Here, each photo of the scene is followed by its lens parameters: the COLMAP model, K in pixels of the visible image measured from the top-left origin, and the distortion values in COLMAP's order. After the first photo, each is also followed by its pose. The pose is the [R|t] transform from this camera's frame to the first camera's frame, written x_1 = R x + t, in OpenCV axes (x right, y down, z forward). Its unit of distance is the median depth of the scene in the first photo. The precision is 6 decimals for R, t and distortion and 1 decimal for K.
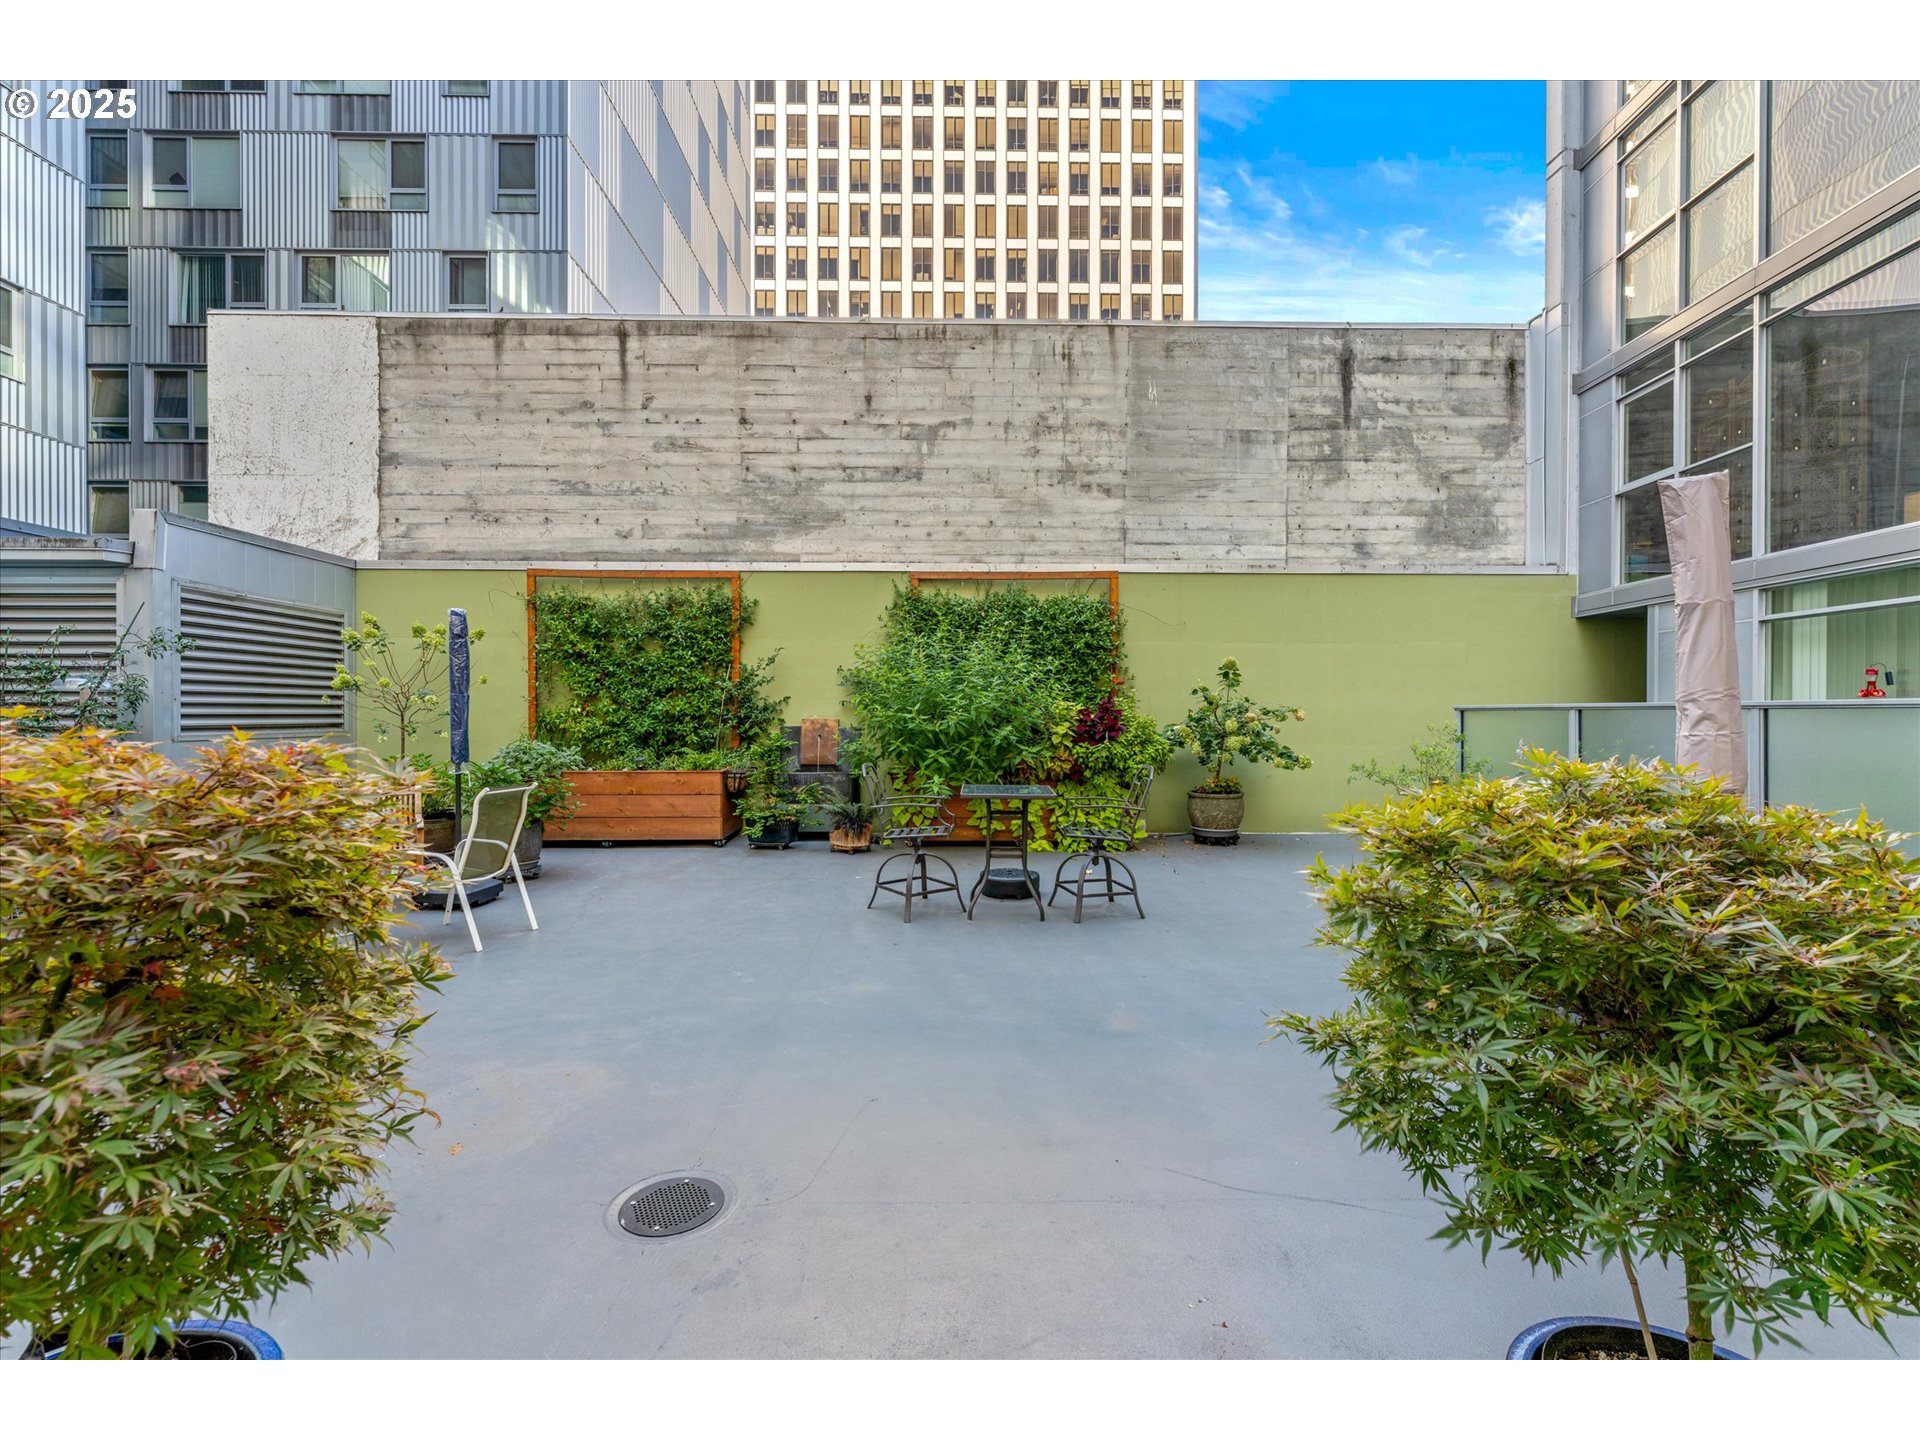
lens RADIAL K [[782.0, 0, 973.6], [0, 782.0, 721.8], [0, 0, 1]] dist [-0.000294, -0.000006]
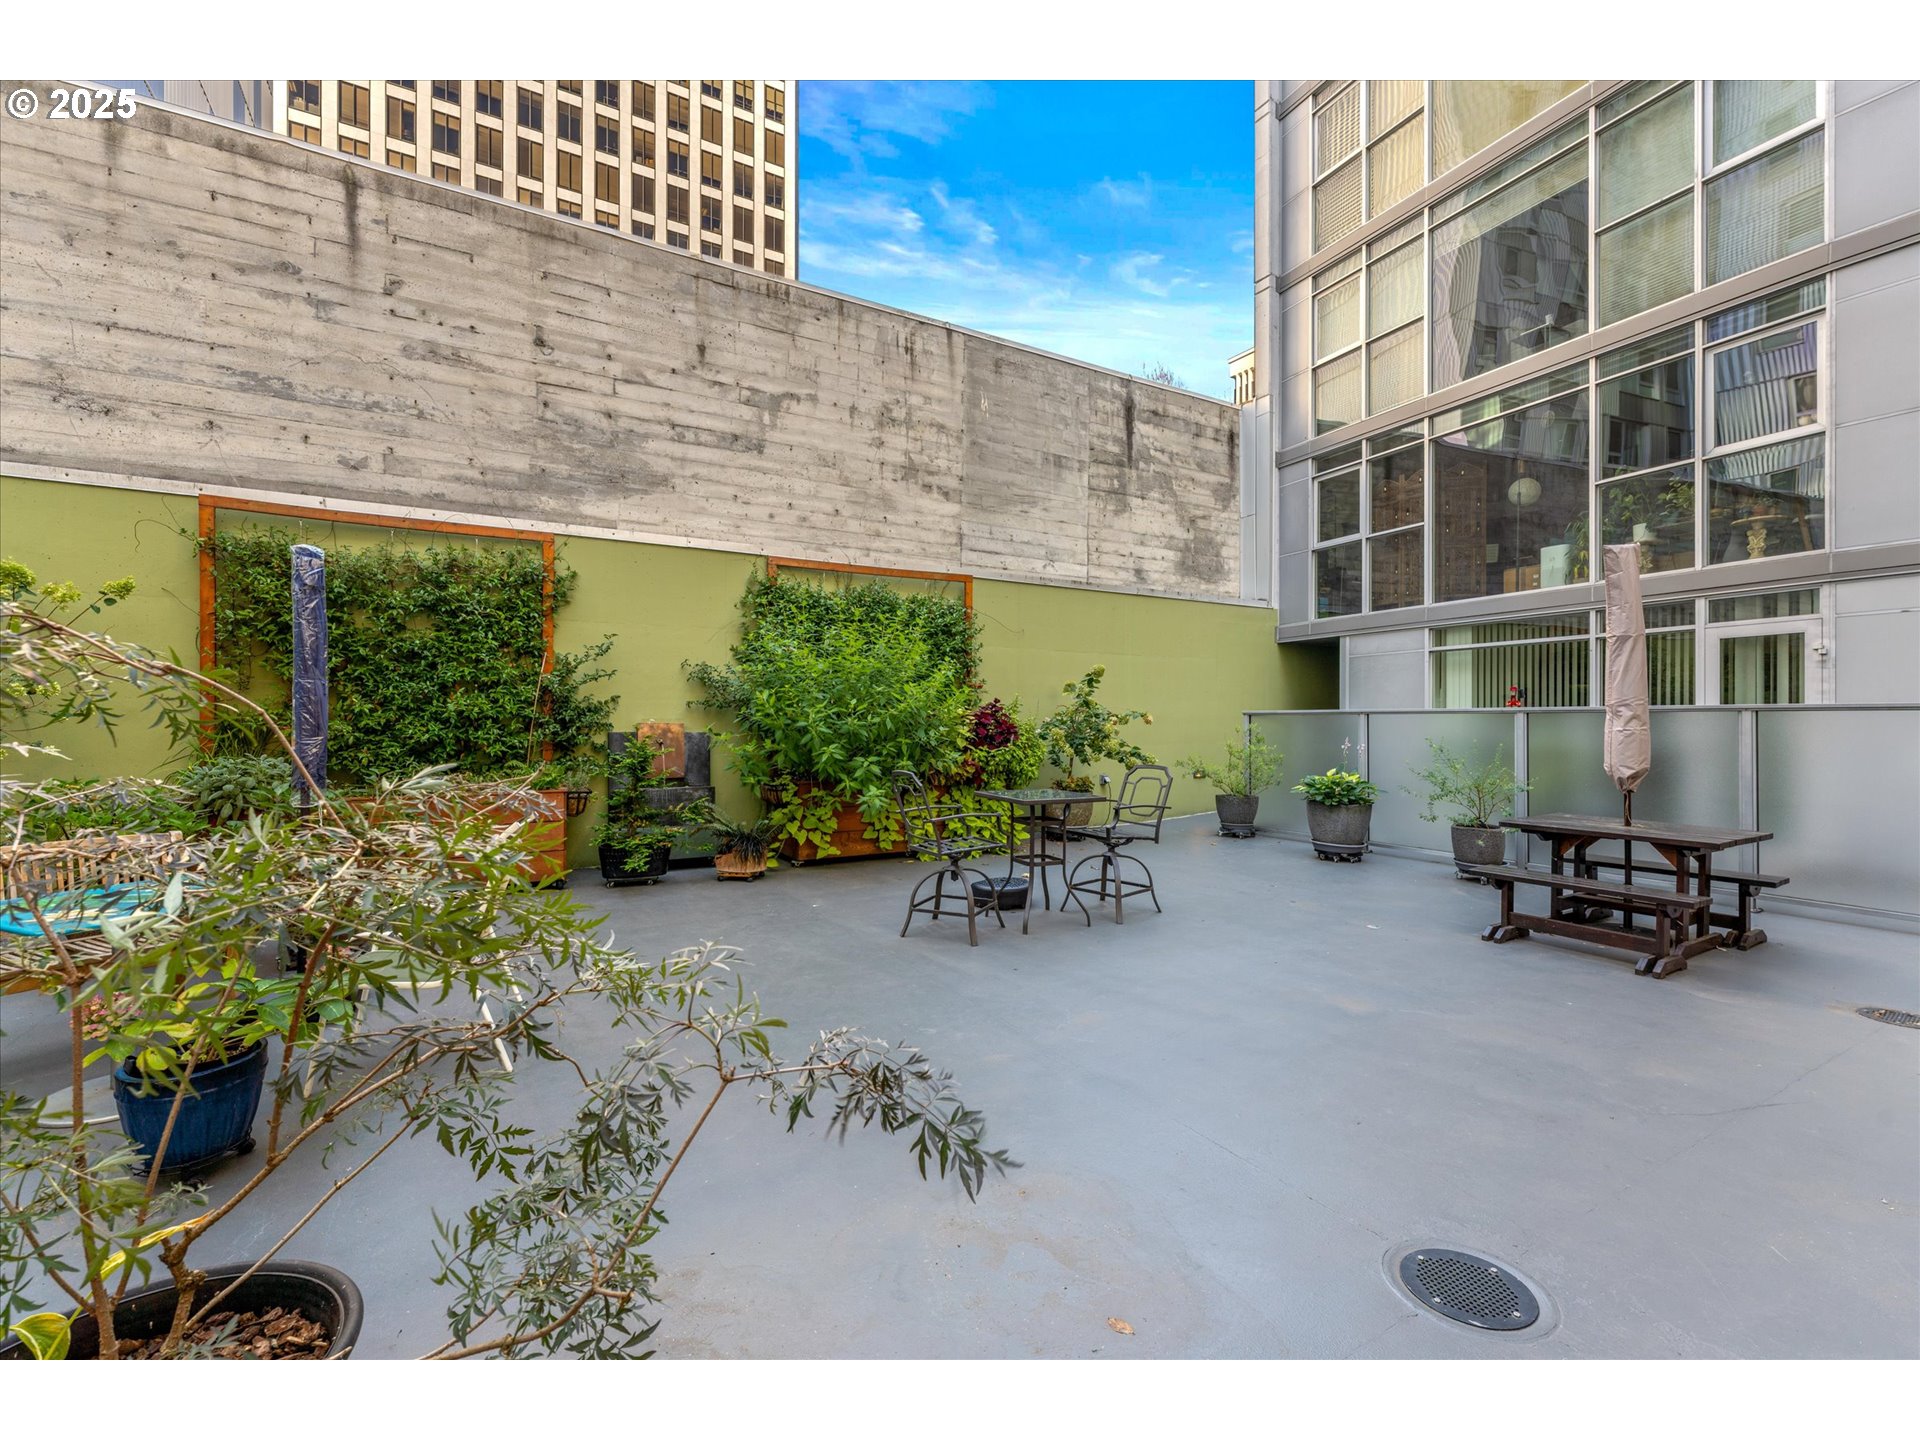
lens RADIAL K [[782.0, 0, 962.3], [0, 782.0, 725.1], [0, 0, 1]] dist [-0.000294, -0.000006]
pose [[0.886009, -0.002183, 0.463662, -0.286885], [0.004485, 0.999982, -0.003862, 0.003037], [-0.463645, 0.005501, 0.886004, 0.114987]]
